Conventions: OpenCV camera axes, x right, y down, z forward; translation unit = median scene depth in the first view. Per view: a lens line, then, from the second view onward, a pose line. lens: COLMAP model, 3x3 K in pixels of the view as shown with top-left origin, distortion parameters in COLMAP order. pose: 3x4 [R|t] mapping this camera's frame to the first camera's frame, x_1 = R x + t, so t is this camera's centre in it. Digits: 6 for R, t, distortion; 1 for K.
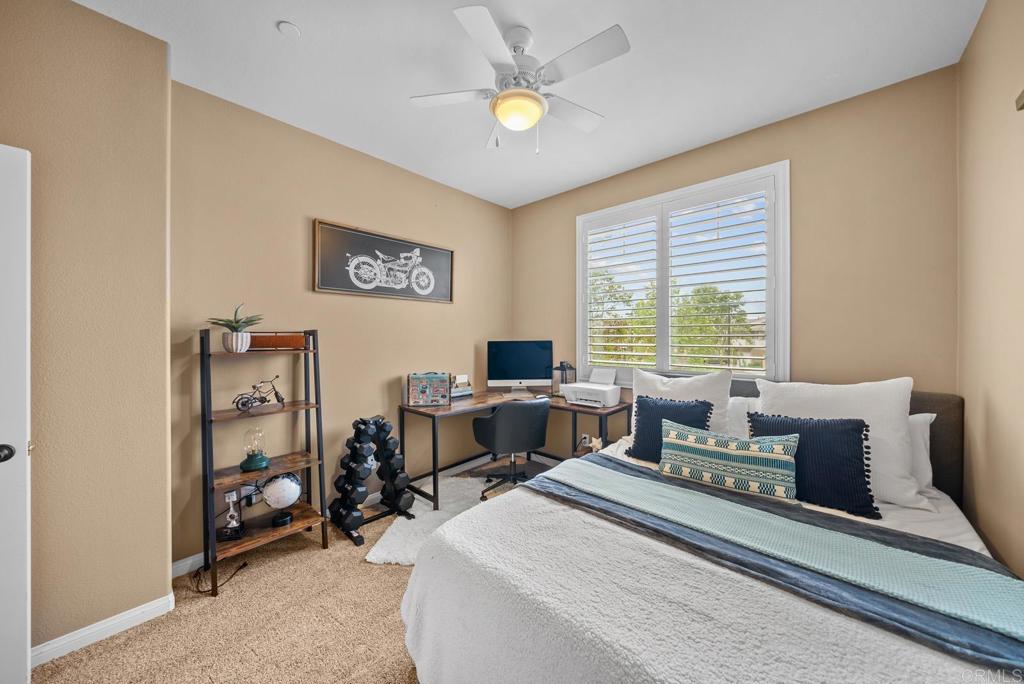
lens RADIAL K [[362.4, 0, 510.1], [0, 362.4, 336.5], [0, 0, 1]] dist [-0.000459, 0.000013]
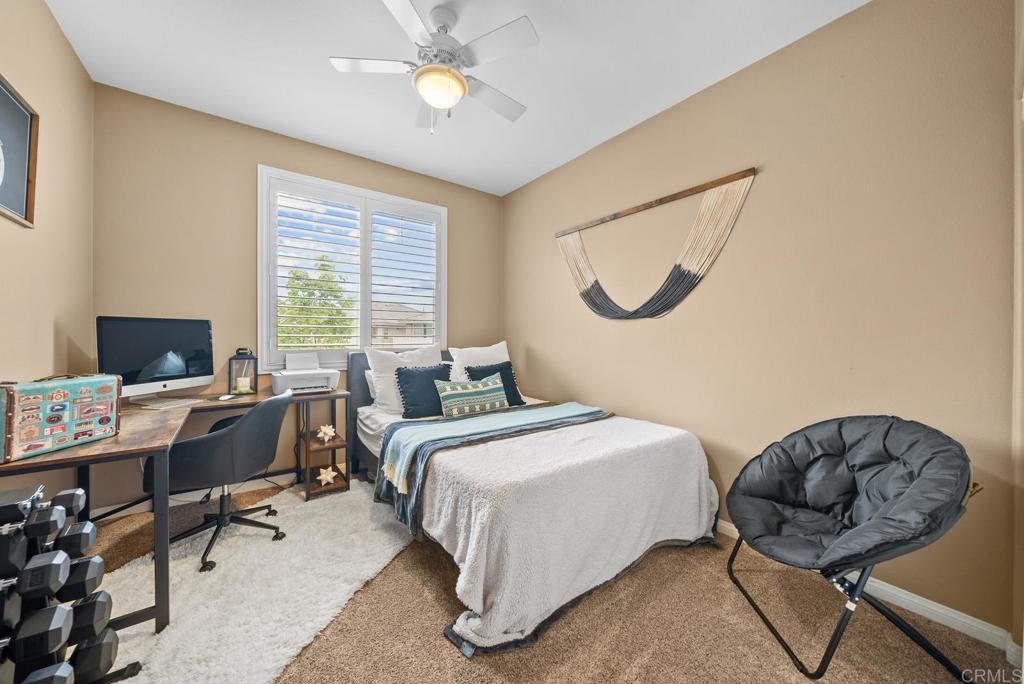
lens RADIAL K [[362.4, 0, 510.1], [0, 362.4, 336.5], [0, 0, 1]] dist [-0.000459, 0.000013]
pose [[0.159822, -0.000699, 0.987146, -0.584154], [-0.001665, 0.999998, 0.000978, 0.051063], [-0.987144, -0.001800, 0.159821, 0.384525]]
